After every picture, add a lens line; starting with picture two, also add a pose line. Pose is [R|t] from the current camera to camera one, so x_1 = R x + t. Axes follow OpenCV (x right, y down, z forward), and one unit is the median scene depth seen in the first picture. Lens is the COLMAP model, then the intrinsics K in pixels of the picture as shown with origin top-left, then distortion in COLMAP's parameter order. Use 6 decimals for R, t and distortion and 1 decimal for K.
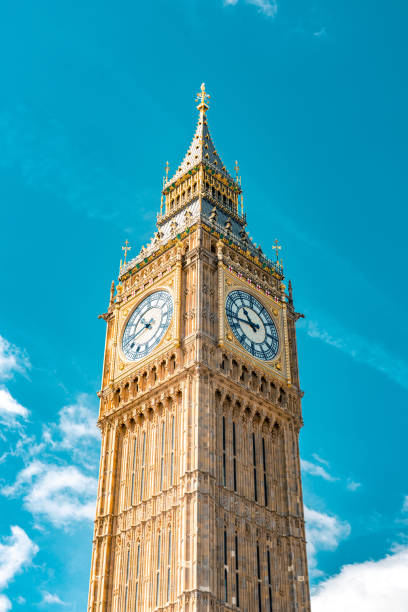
lens RADIAL K [[947.3, 0, 205.6], [0, 947.3, 296.5], [0, 0, 1]] dist [0.067926, 0.005349]
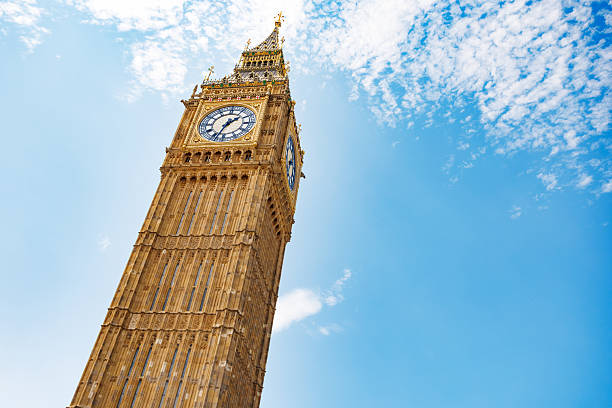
lens RADIAL K [[550.9, 0, 305.3], [0, 550.9, 214.3], [0, 0, 1]] dist [0.002889, 0.001358]
pose [[0.785232, 0.470567, 0.402464, -0.233252], [-0.465712, 0.877172, -0.116970, 0.187147], [-0.408072, -0.095584, 0.907932, 0.241602]]
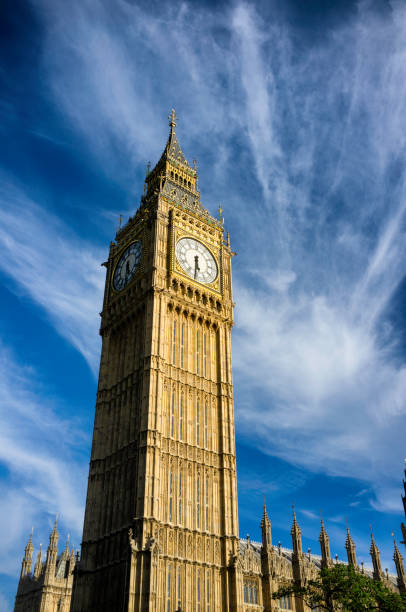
lens RADIAL K [[609.2, 0, 203.0], [0, 609.2, 306.0], [0, 0, 1]] dist [0.020147, 0.013359]
pose [[0.994963, -0.067410, -0.074192, 0.128763], [0.071744, 0.995770, 0.057392, 0.047919], [0.070009, -0.062426, 0.995591, 0.036782]]
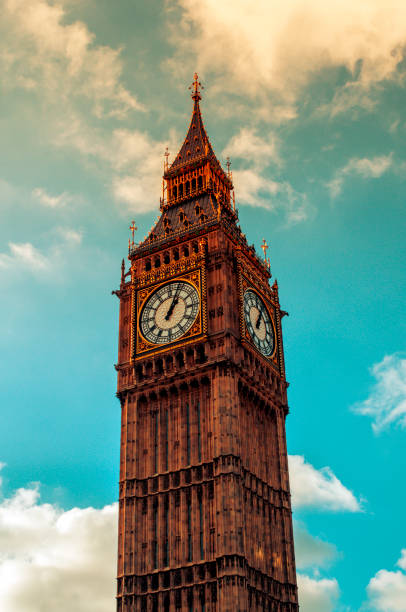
lens RADIAL K [[973.7, 0, 202.8], [0, 973.7, 286.3], [0, 0, 1]] dist [-0.041467, -0.122461]
pose [[0.963361, 0.126328, 0.236594, -0.308942], [-0.149404, 0.985352, 0.082216, -0.104099], [-0.222742, -0.114551, 0.968124, -0.131800]]
